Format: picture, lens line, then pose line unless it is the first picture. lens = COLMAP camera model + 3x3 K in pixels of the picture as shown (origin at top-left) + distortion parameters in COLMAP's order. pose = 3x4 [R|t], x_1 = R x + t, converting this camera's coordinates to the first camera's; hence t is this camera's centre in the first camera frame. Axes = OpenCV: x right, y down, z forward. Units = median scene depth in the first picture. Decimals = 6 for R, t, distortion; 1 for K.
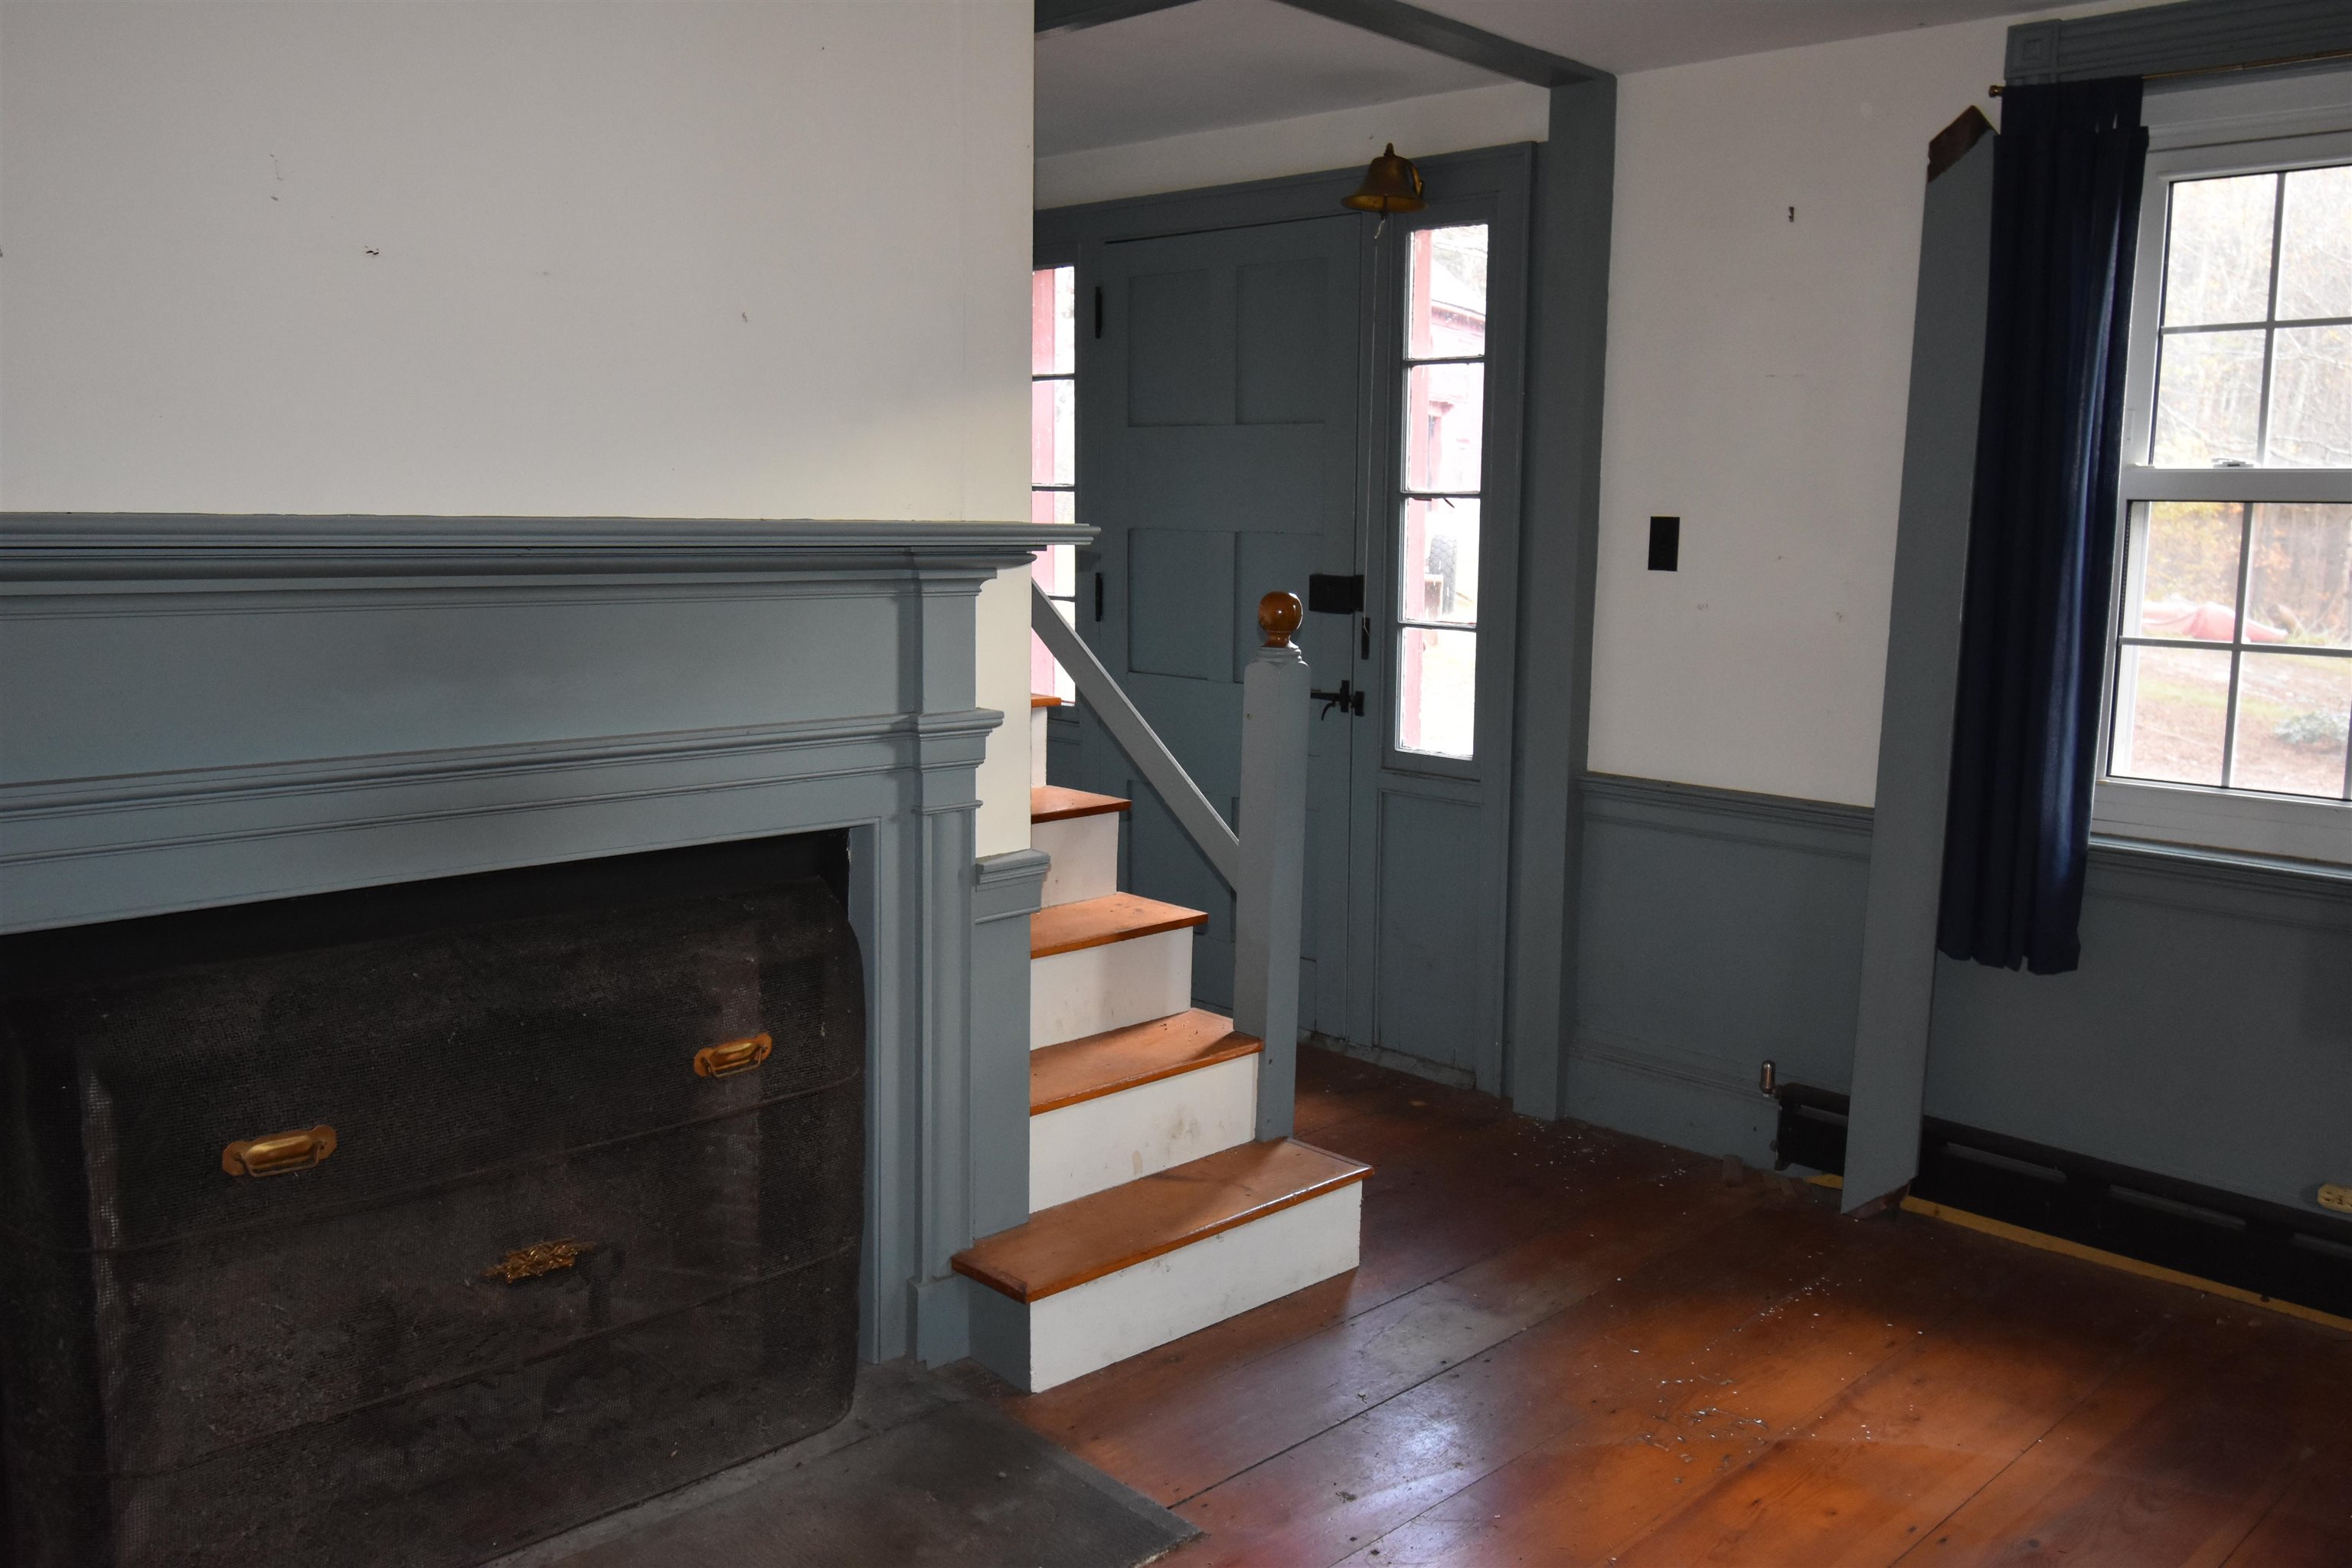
lens RADIAL K [[1908.0, 0, 1175.1], [0, 1908.0, 790.3], [0, 0, 1]] dist [-0.004267, -0.008646]
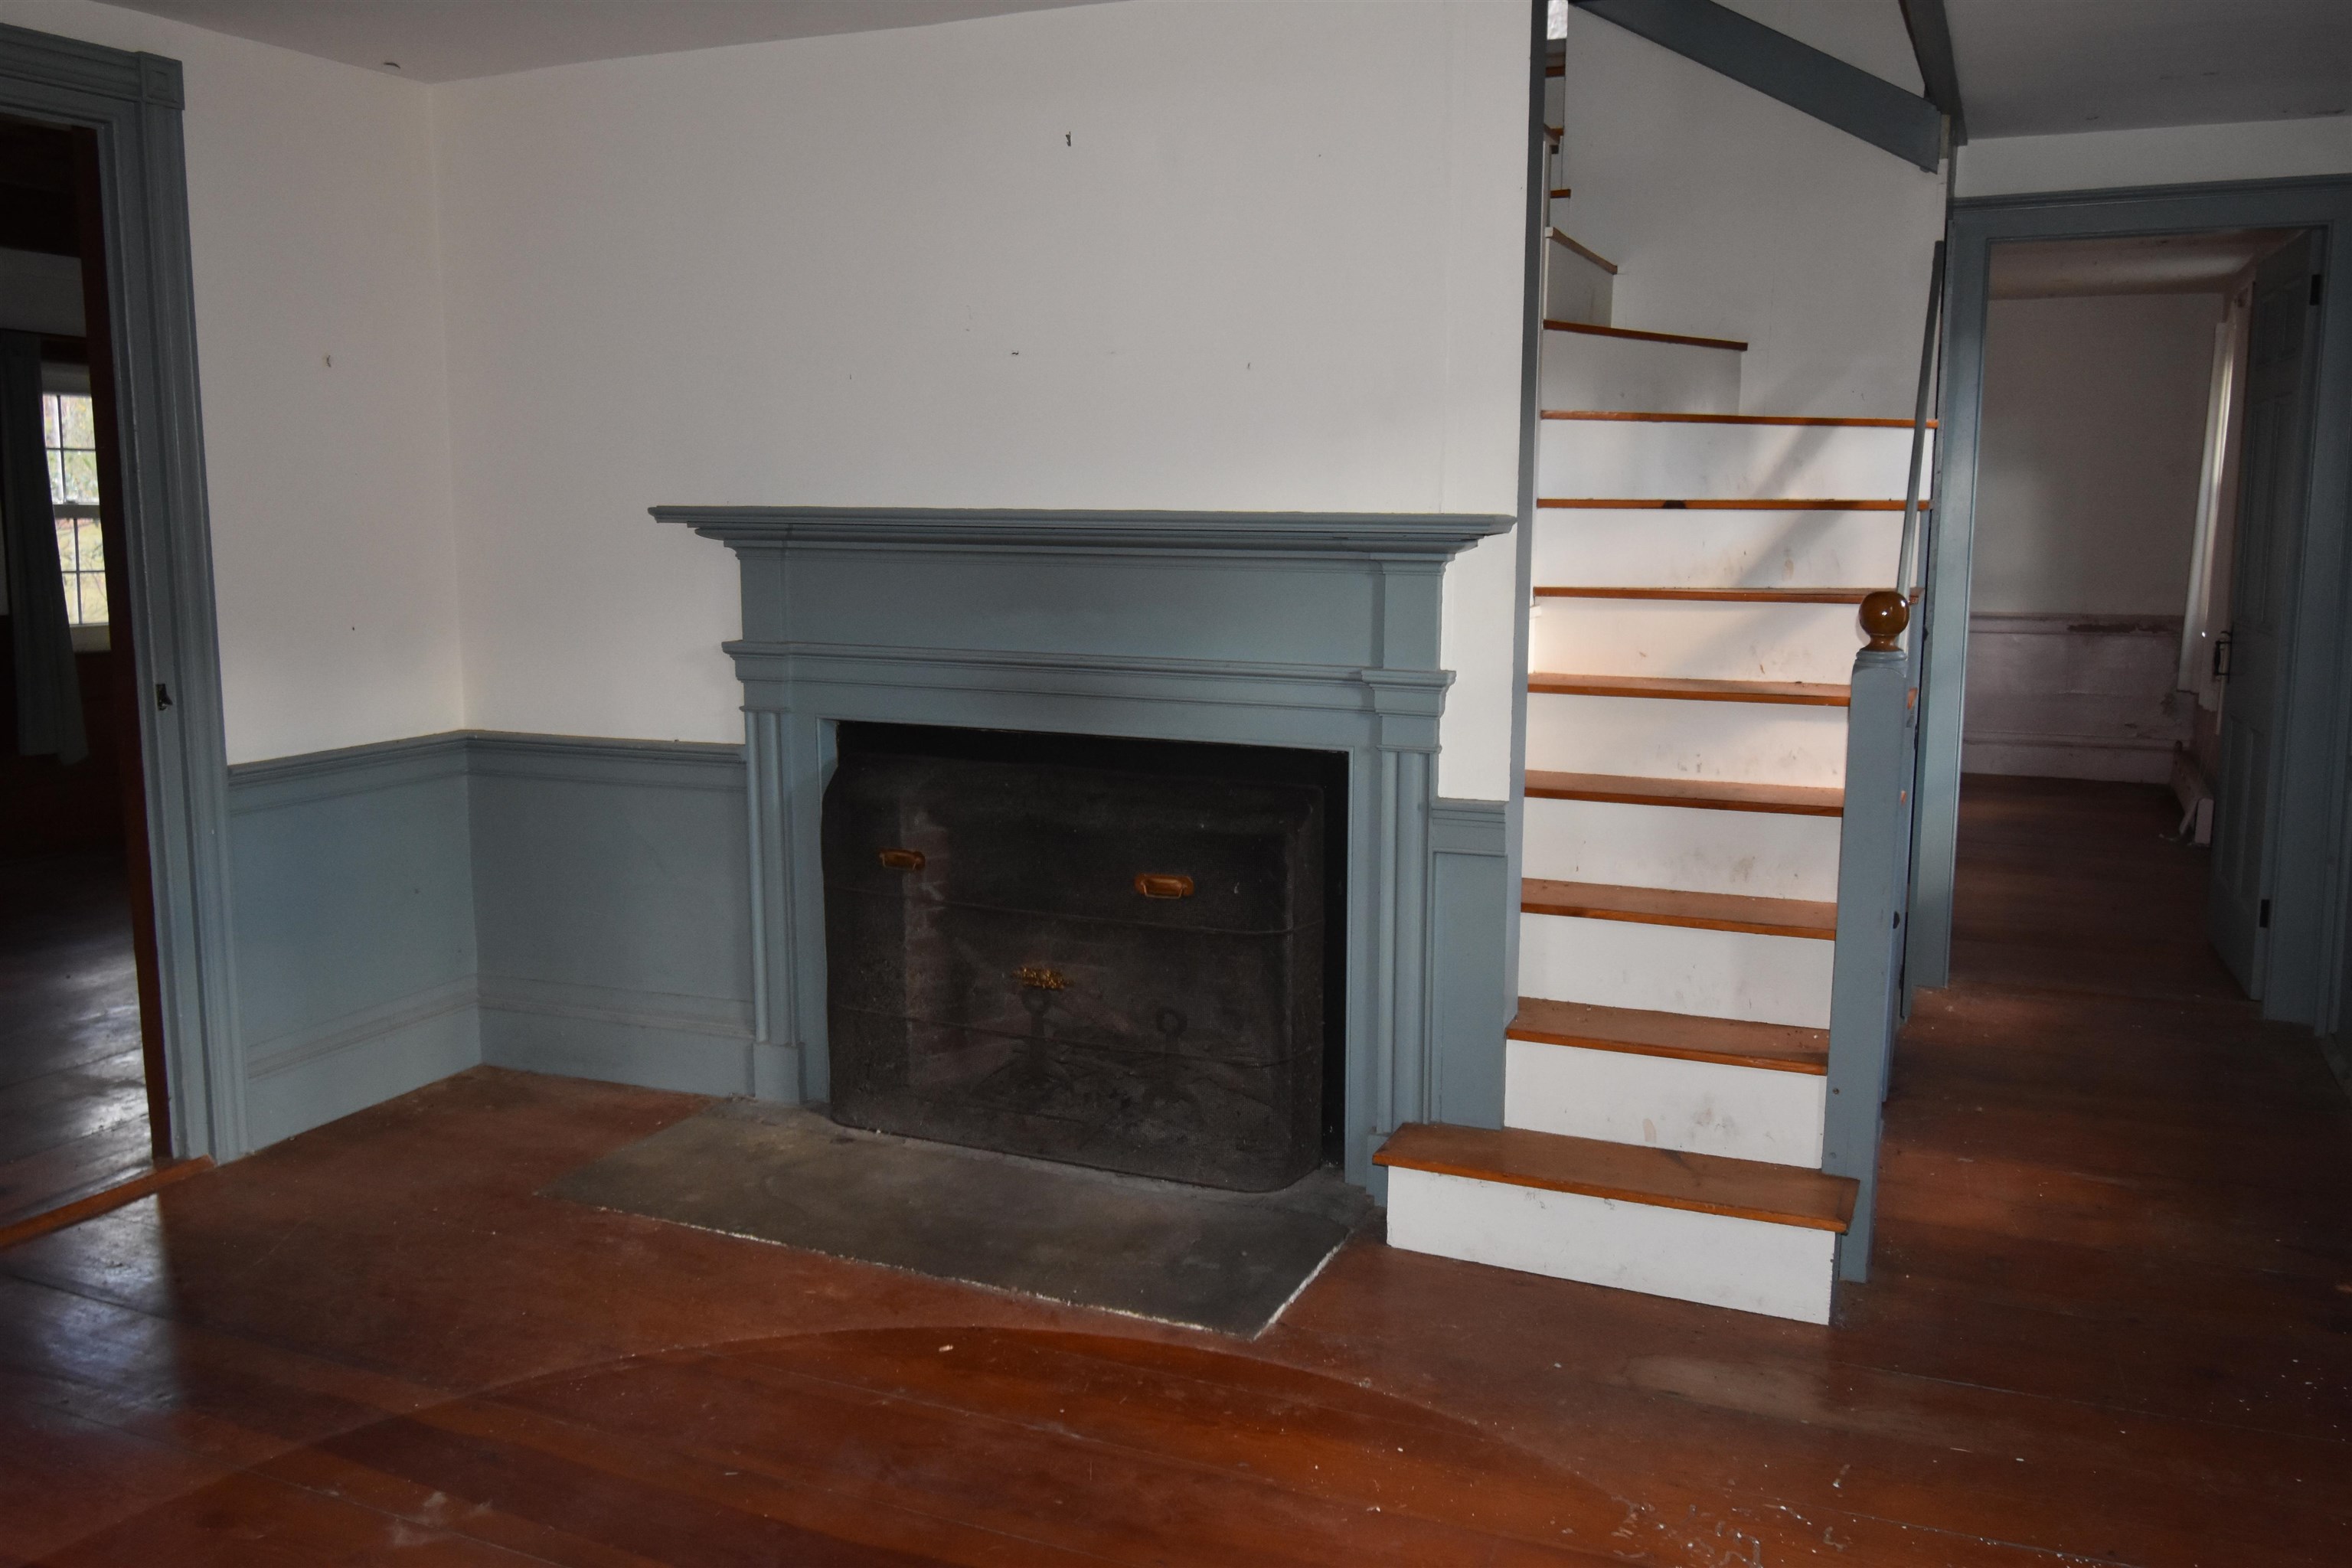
lens RADIAL K [[1908.0, 0, 1172.7], [0, 1908.0, 777.4], [0, 0, 1]] dist [-0.004267, -0.008646]
pose [[0.350131, 0.122486, -0.928658, 0.970157], [-0.132036, 0.987968, 0.080528, -0.051286], [0.927348, 0.094421, 0.362091, 0.428194]]
